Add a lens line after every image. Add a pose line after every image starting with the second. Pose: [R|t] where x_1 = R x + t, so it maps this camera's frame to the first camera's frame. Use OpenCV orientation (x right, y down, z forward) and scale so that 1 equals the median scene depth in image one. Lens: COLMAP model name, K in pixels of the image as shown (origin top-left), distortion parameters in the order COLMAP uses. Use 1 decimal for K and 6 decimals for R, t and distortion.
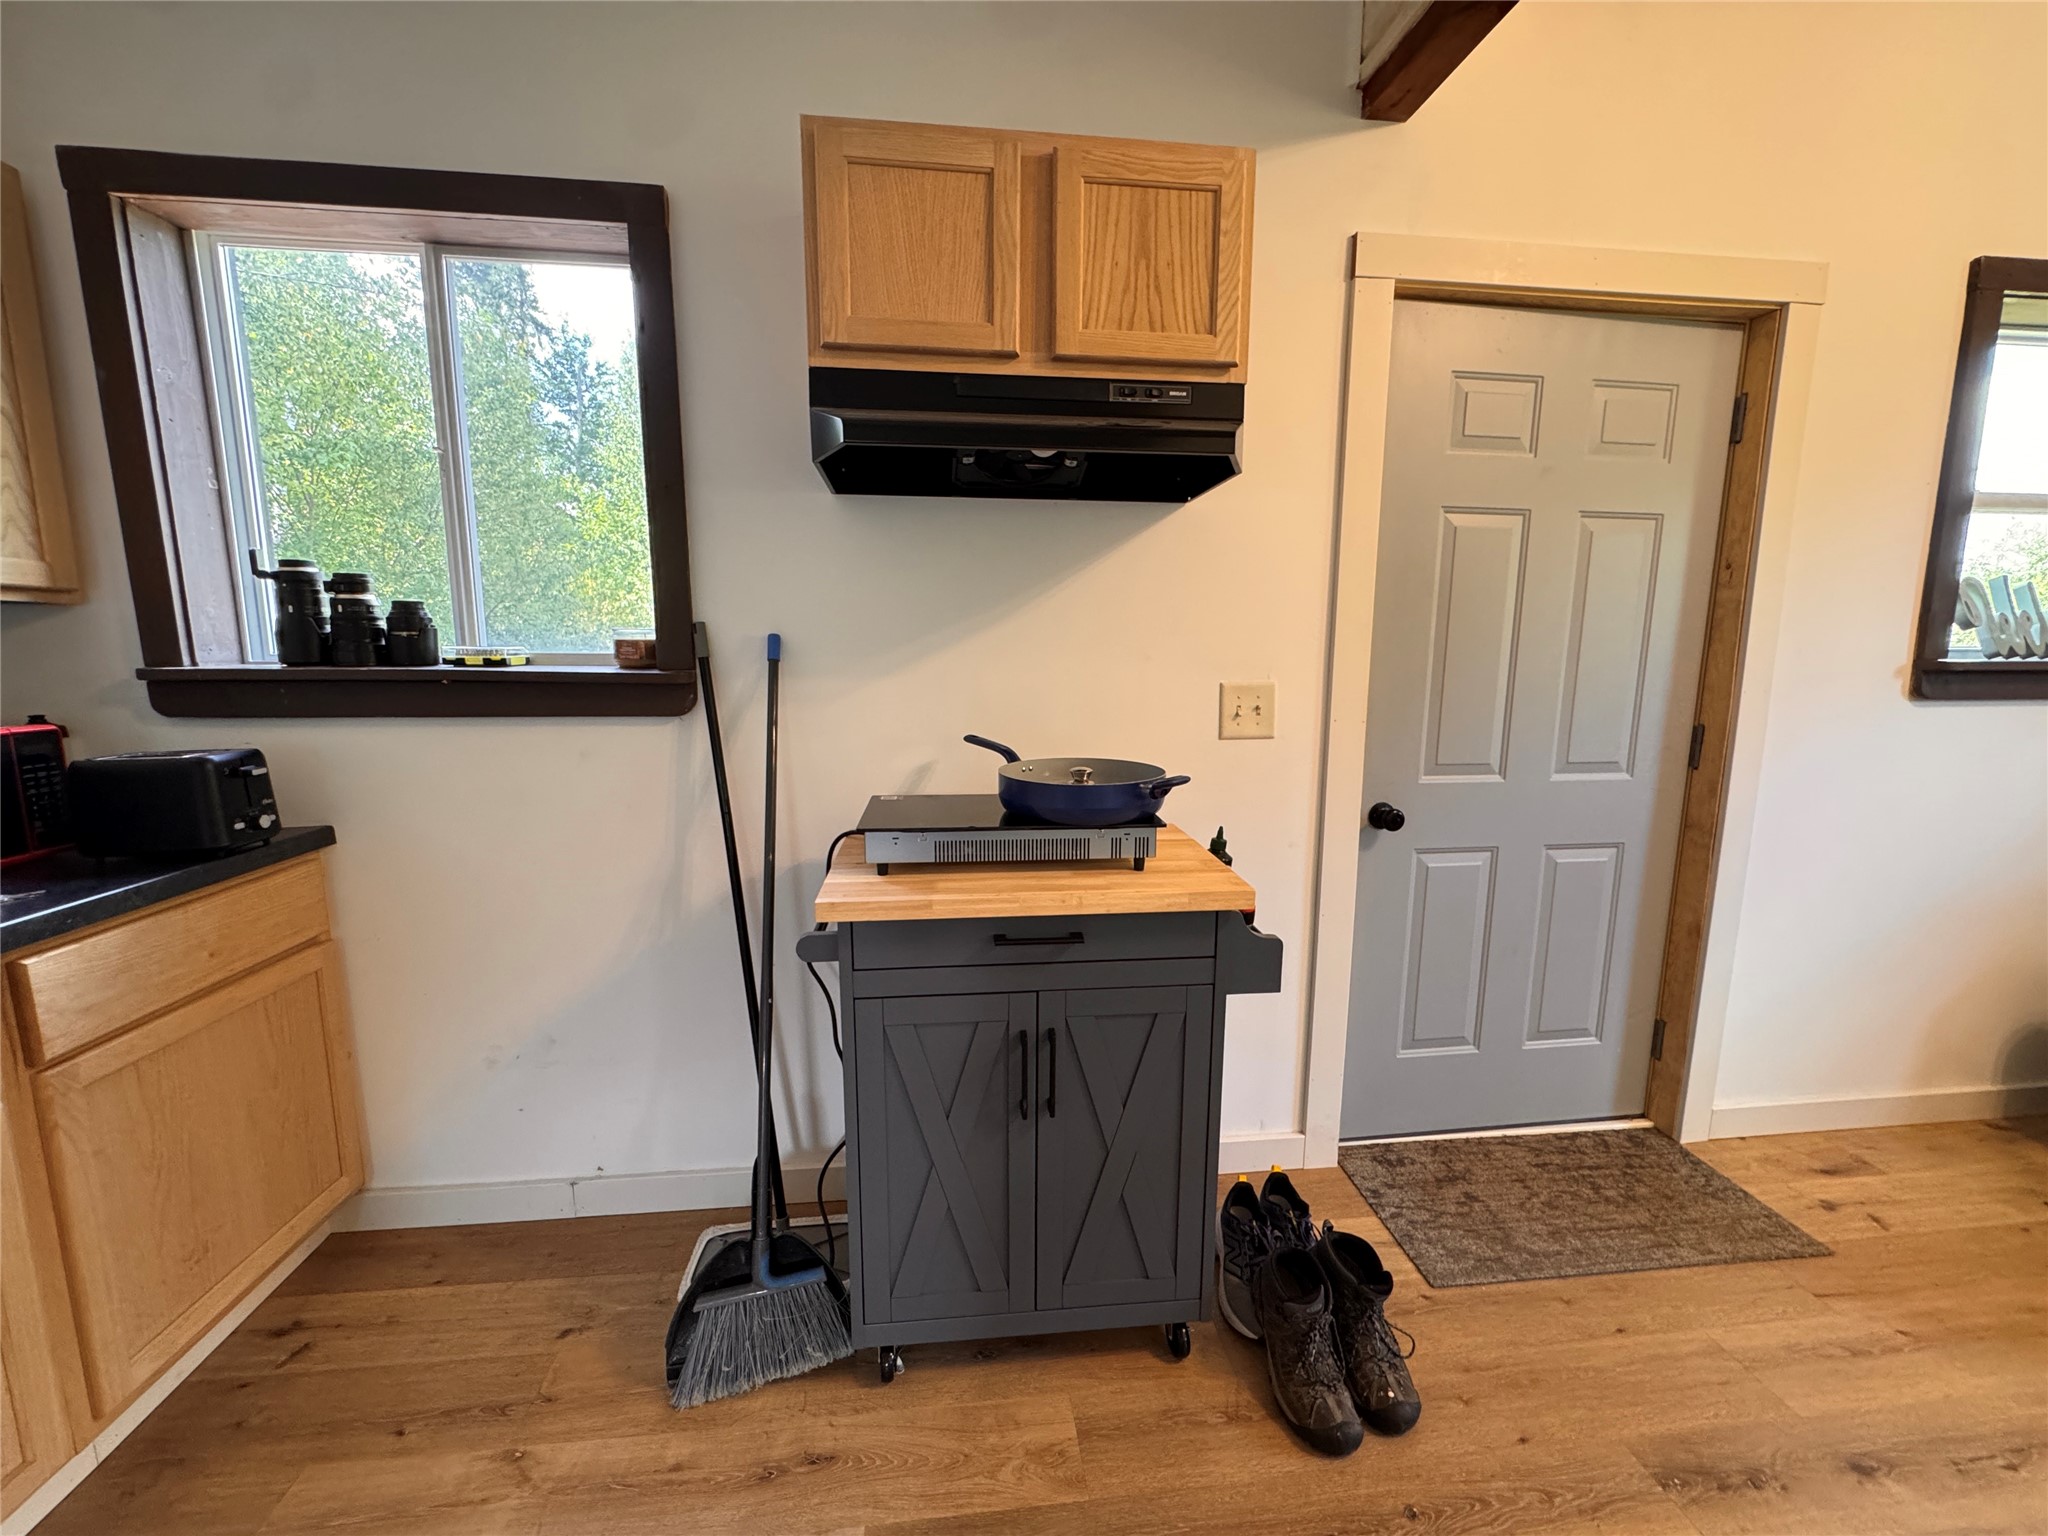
lens RADIAL K [[826.6, 0, 1024.0], [0, 826.6, 768.0], [0, 0, 1]] dist [-0.002021, 0.000861]
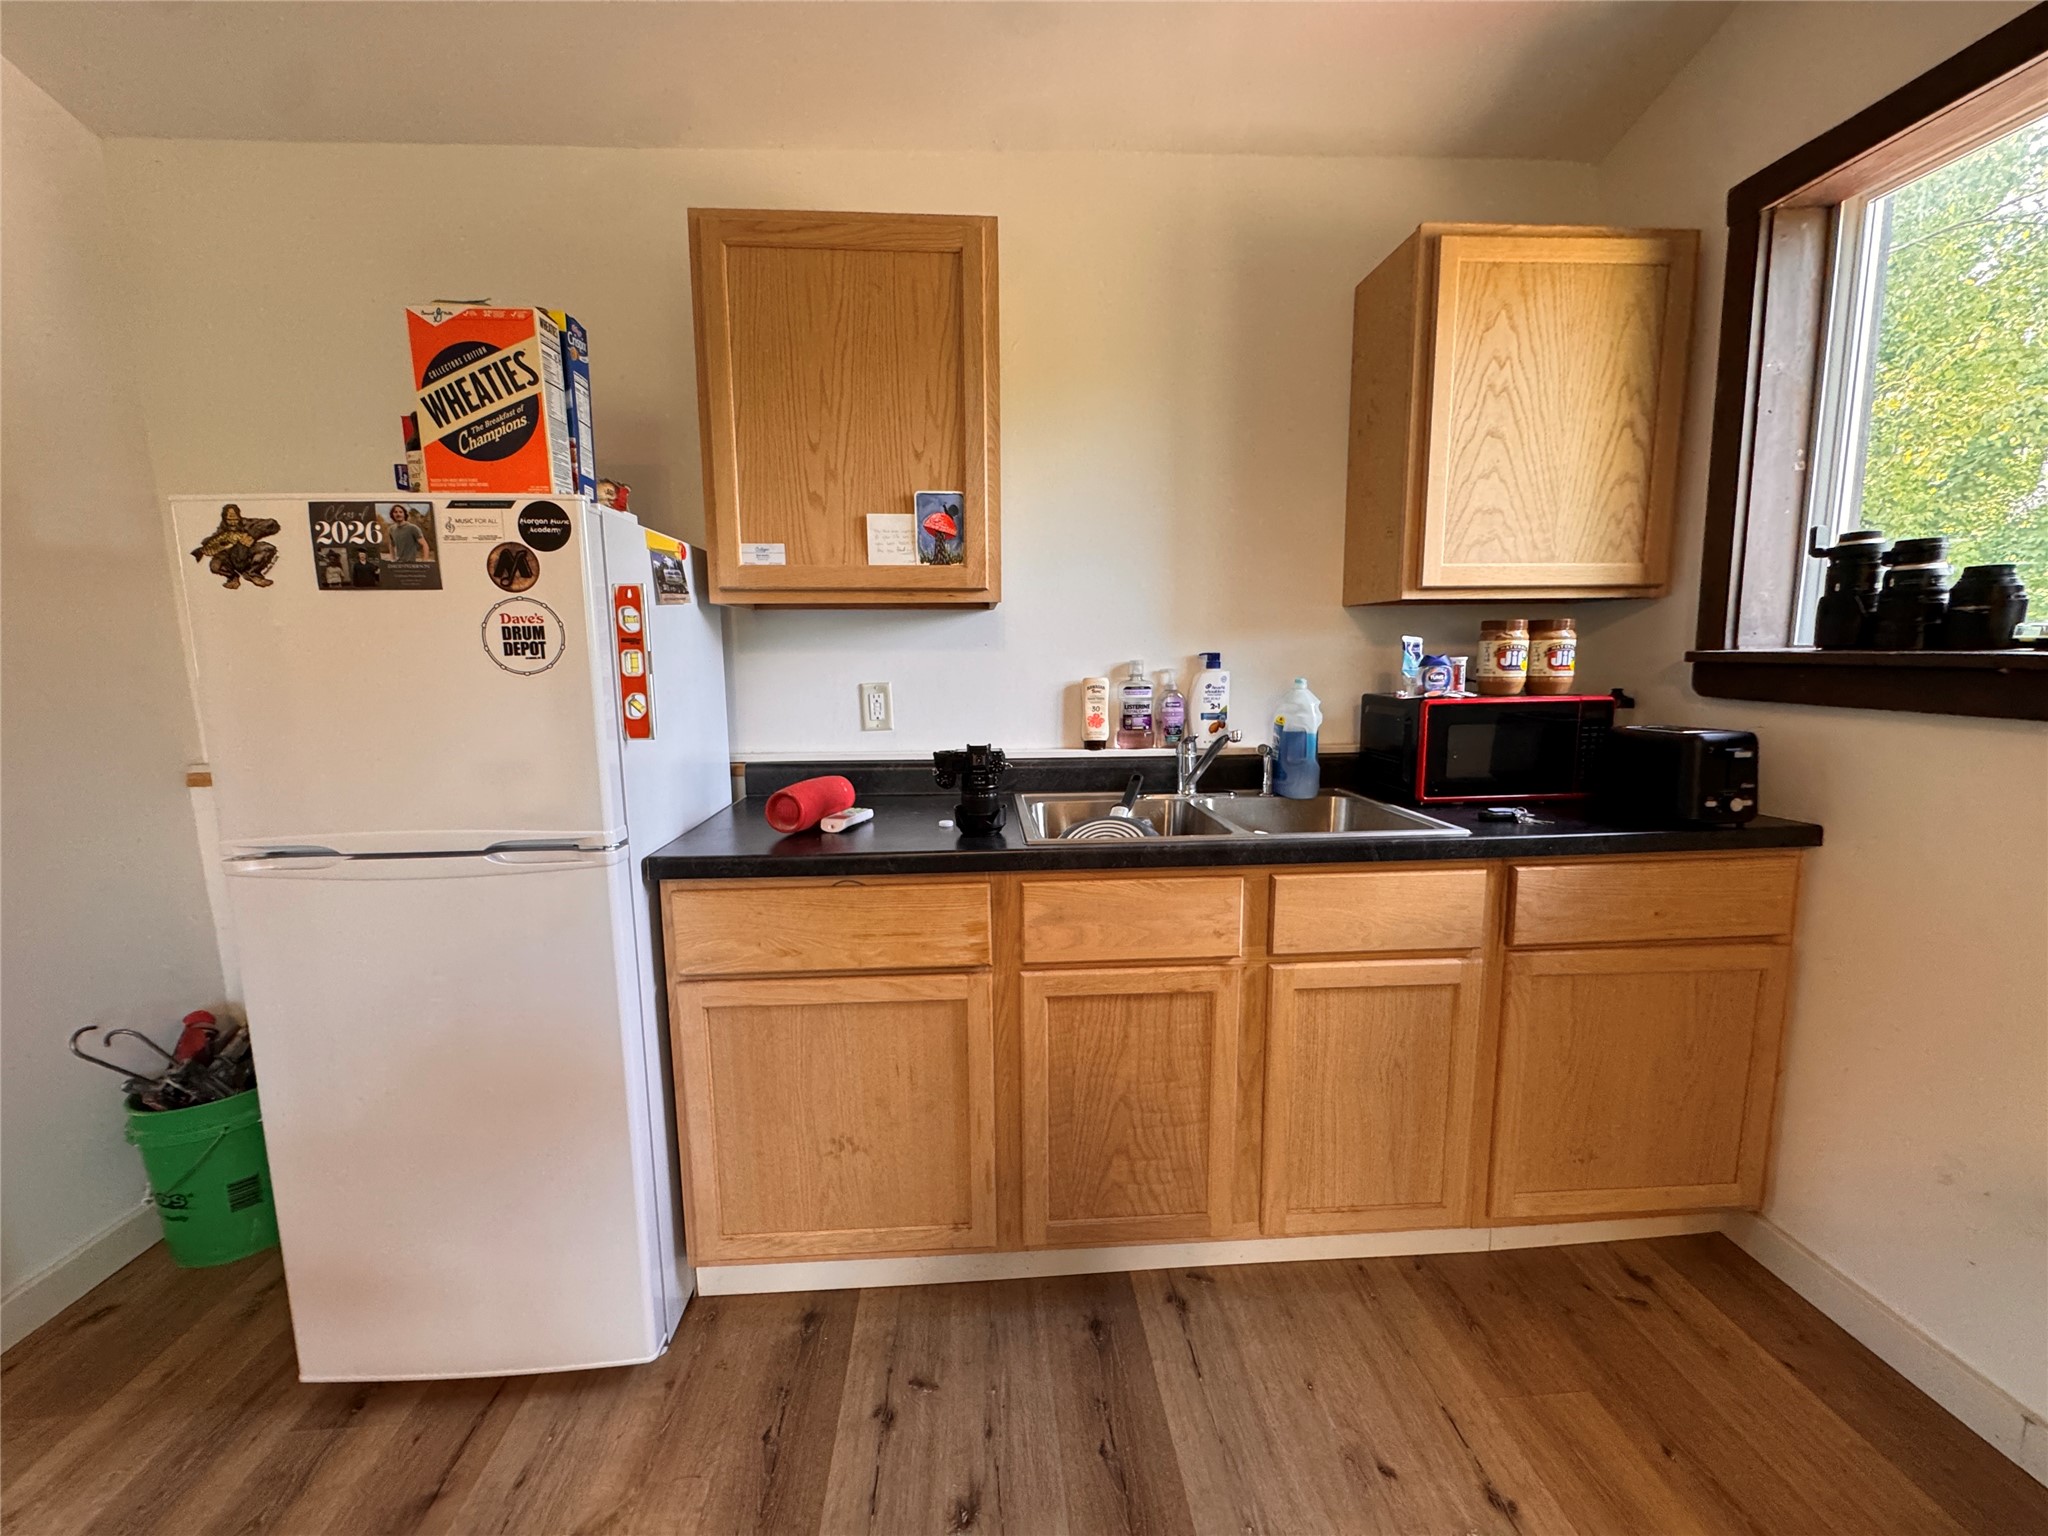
lens RADIAL K [[826.6, 0, 1024.0], [0, 826.6, 768.0], [0, 0, 1]] dist [-0.002021, 0.000861]
pose [[-0.043939, 0.141717, -0.988932, 0.092767], [-0.128012, 0.980929, 0.146258, -0.013334], [0.990799, 0.133022, -0.024960, 0.150737]]
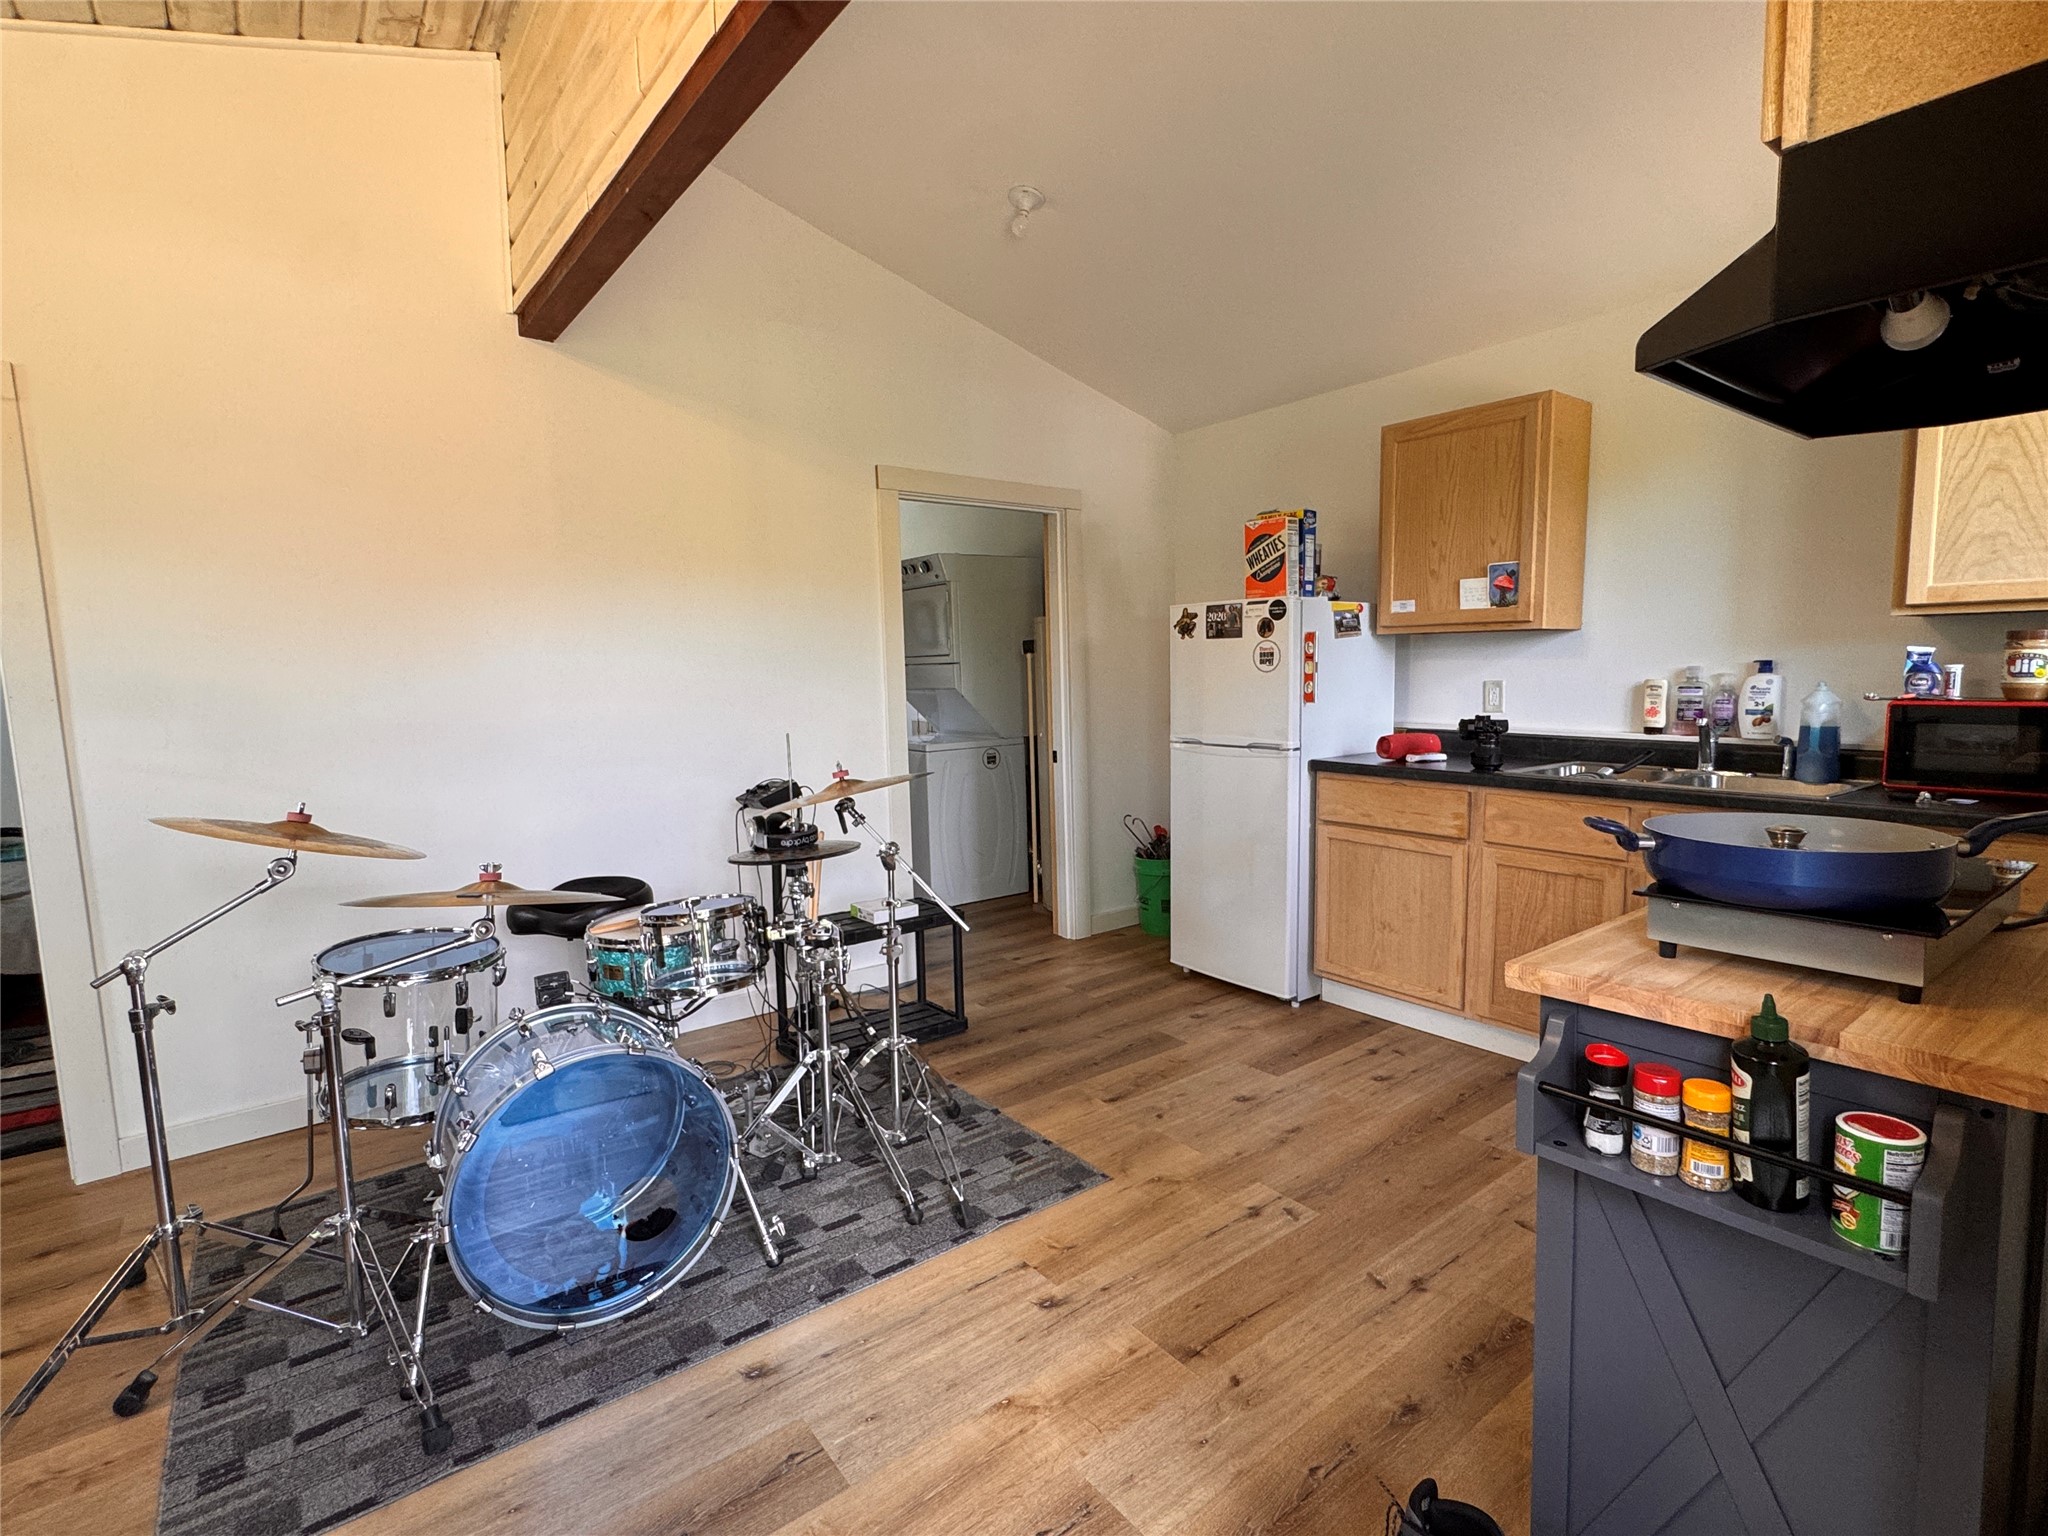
lens RADIAL K [[975.3, 0, 1024.0], [0, 975.3, 768.0], [0, 0, 1]] dist [-0.003058, -0.000473]
pose [[-0.851872, 0.072674, -0.518684, 0.937970], [-0.053790, 0.972950, 0.224666, -0.178090], [0.520981, 0.219286, -0.824920, 1.217673]]
